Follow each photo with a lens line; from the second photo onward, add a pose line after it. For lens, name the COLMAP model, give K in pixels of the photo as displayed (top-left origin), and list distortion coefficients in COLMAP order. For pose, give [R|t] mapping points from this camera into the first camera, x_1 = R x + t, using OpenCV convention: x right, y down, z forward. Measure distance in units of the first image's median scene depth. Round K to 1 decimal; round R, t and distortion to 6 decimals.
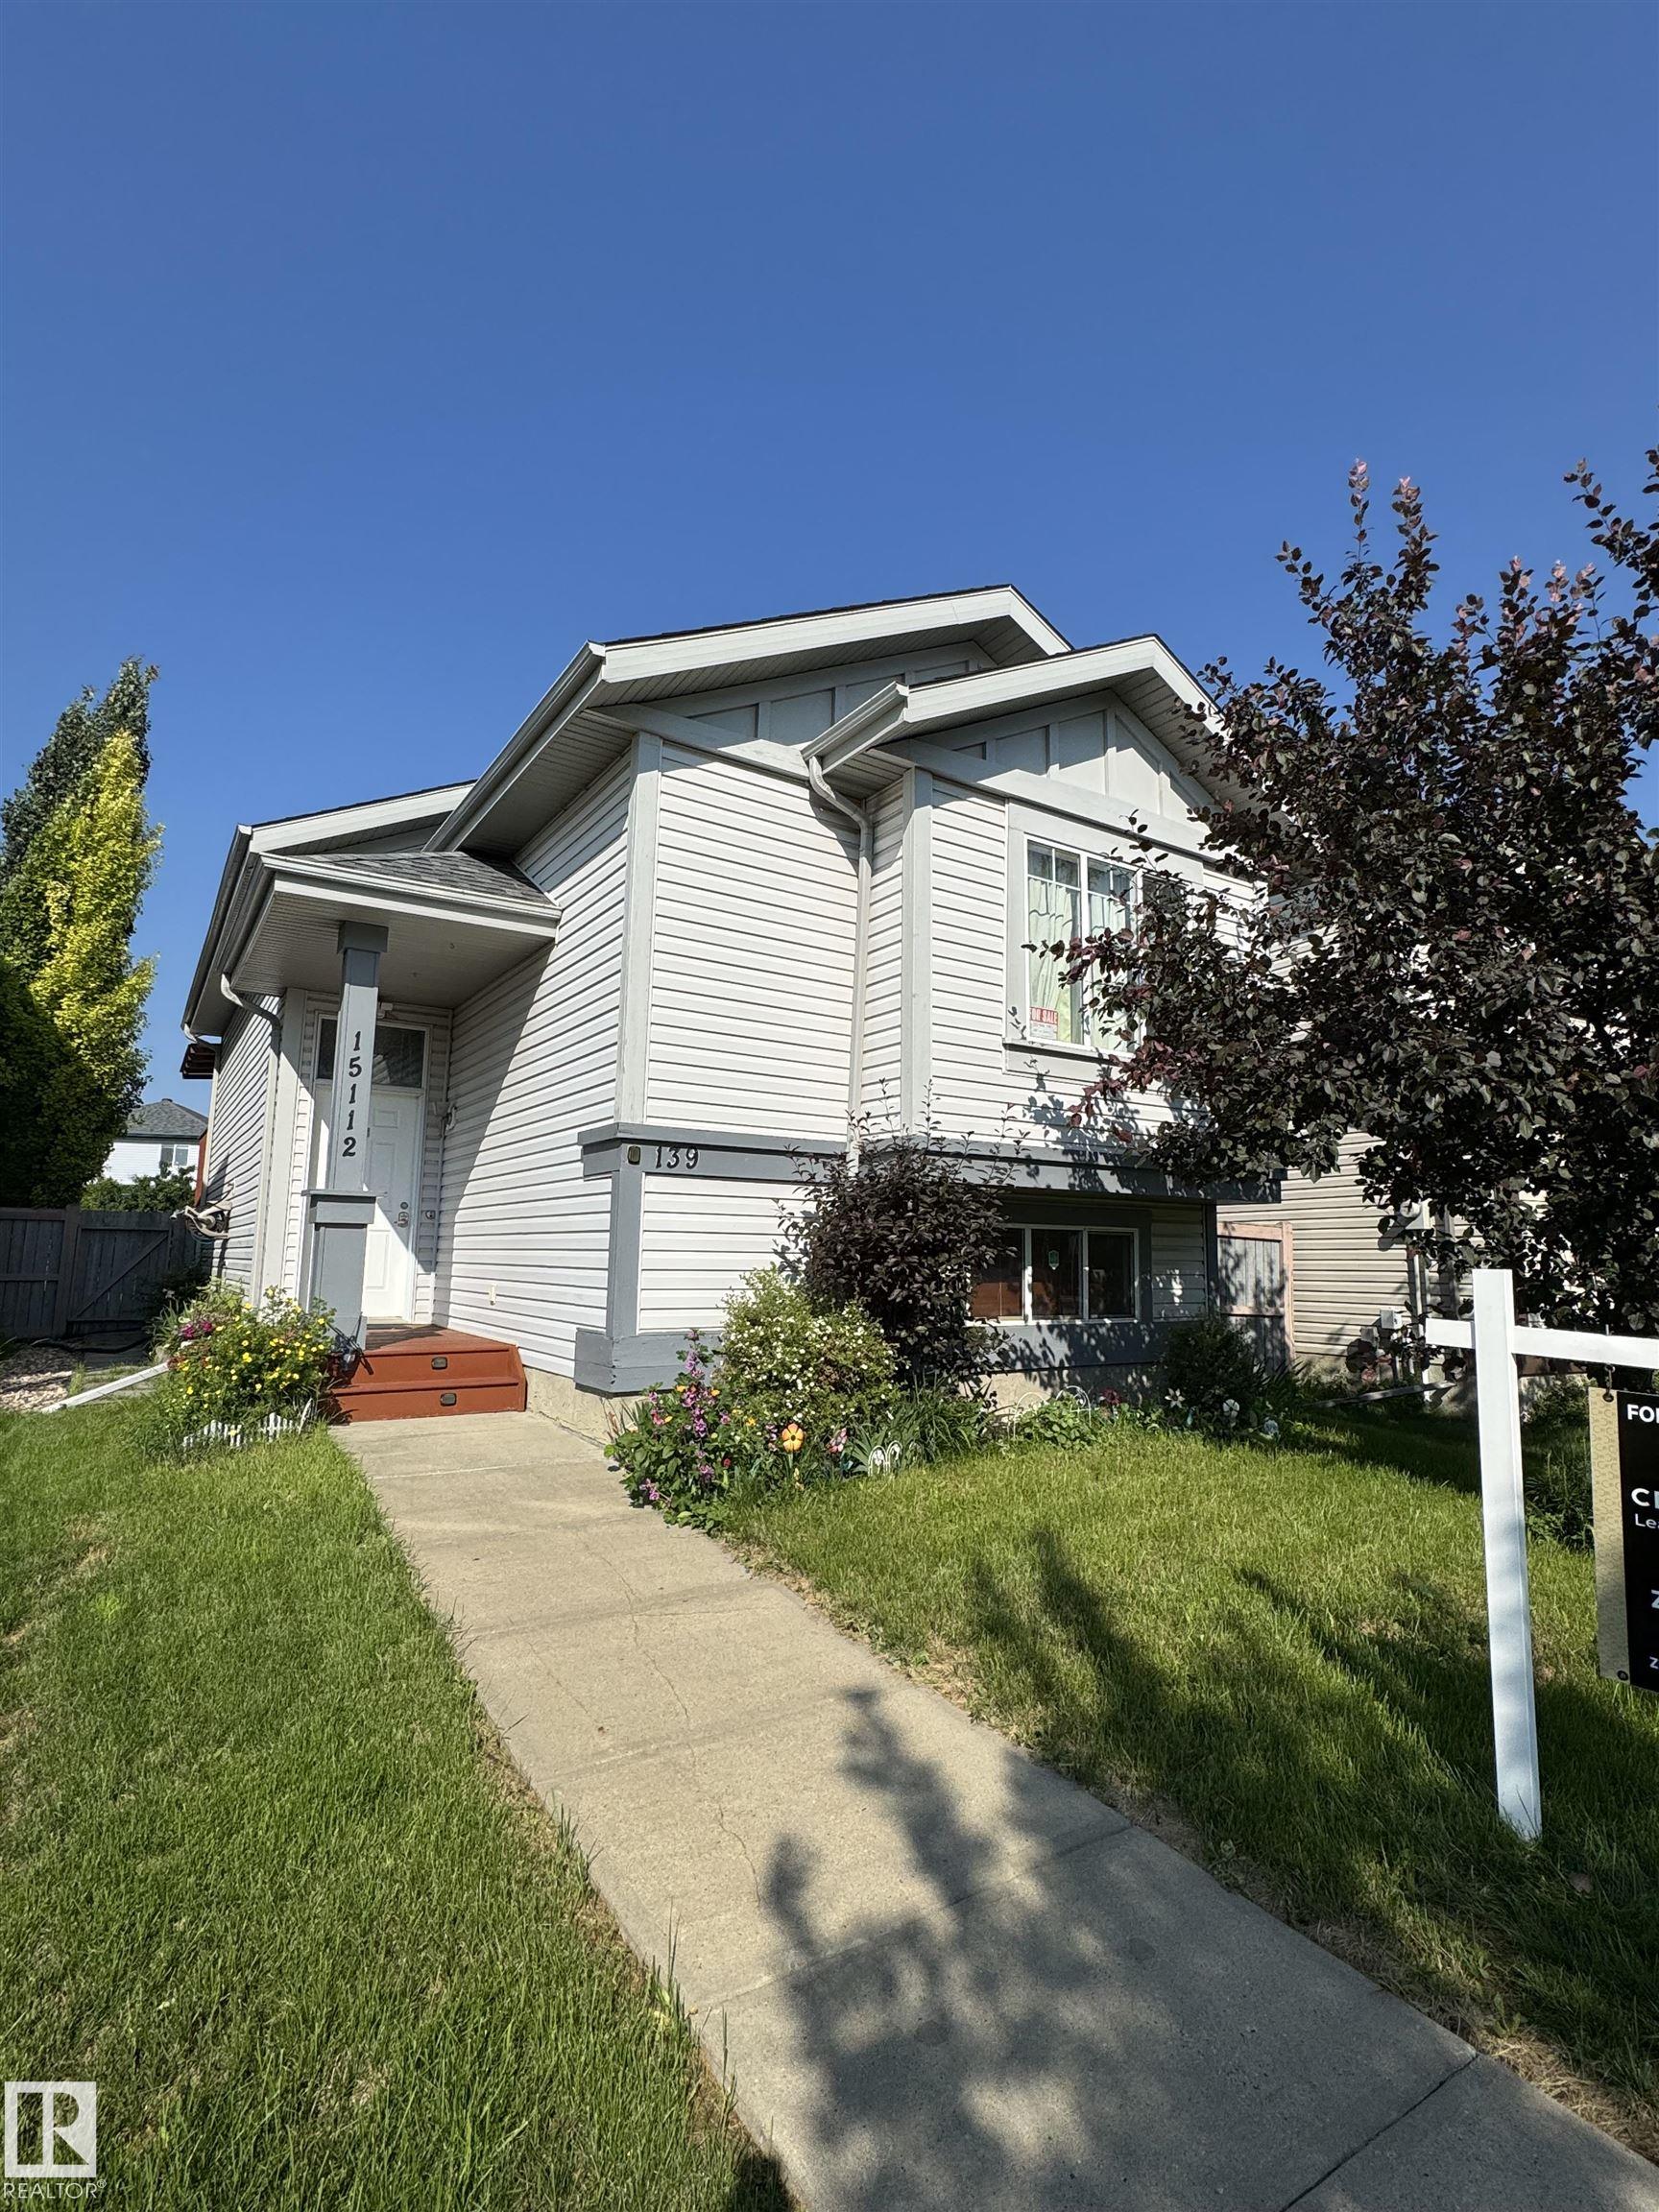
lens RADIAL K [[1083.8, 0, 833.3], [0, 1083.8, 1098.6], [0, 0, 1]] dist [-0.006148, 0.002244]
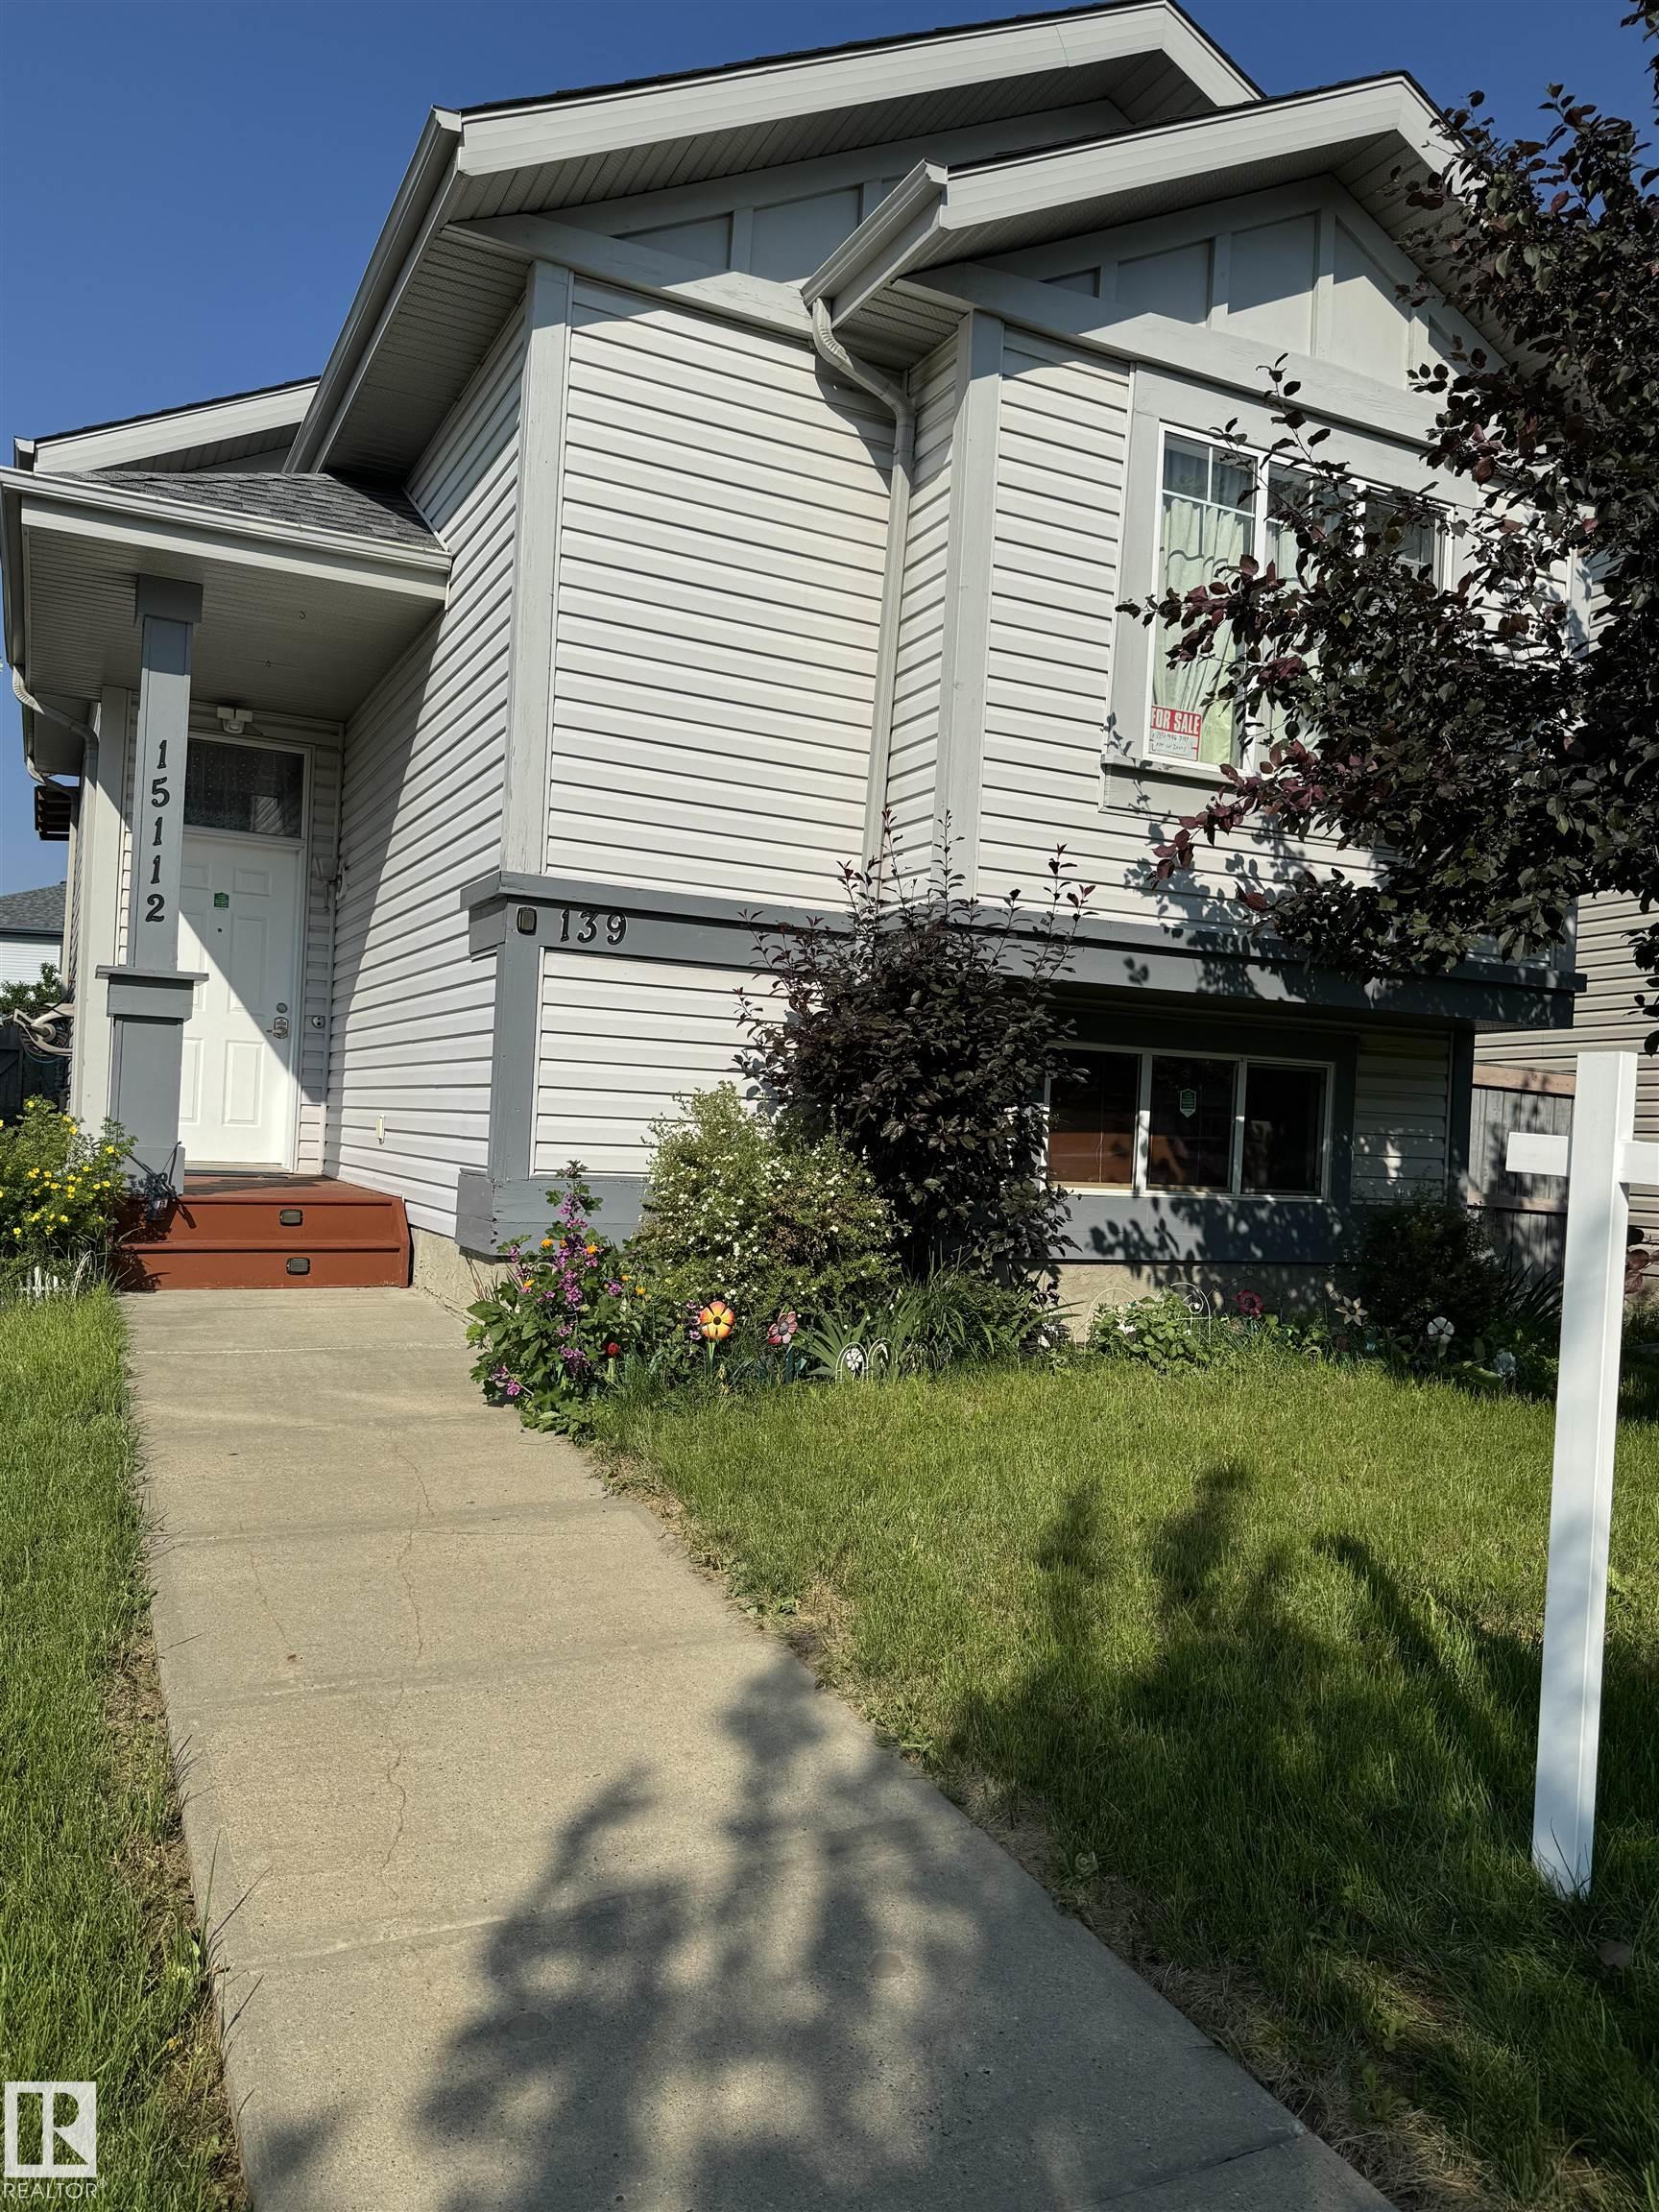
lens RADIAL K [[1592.8, 0, 835.2], [0, 1592.8, 1108.5], [0, 0, 1]] dist [0.055845, -0.040215]
pose [[0.993035, 0.030129, -0.113901, 0.120598], [-0.015204, 0.991437, 0.129696, 0.034287], [0.116834, -0.127061, 0.984990, 0.012705]]
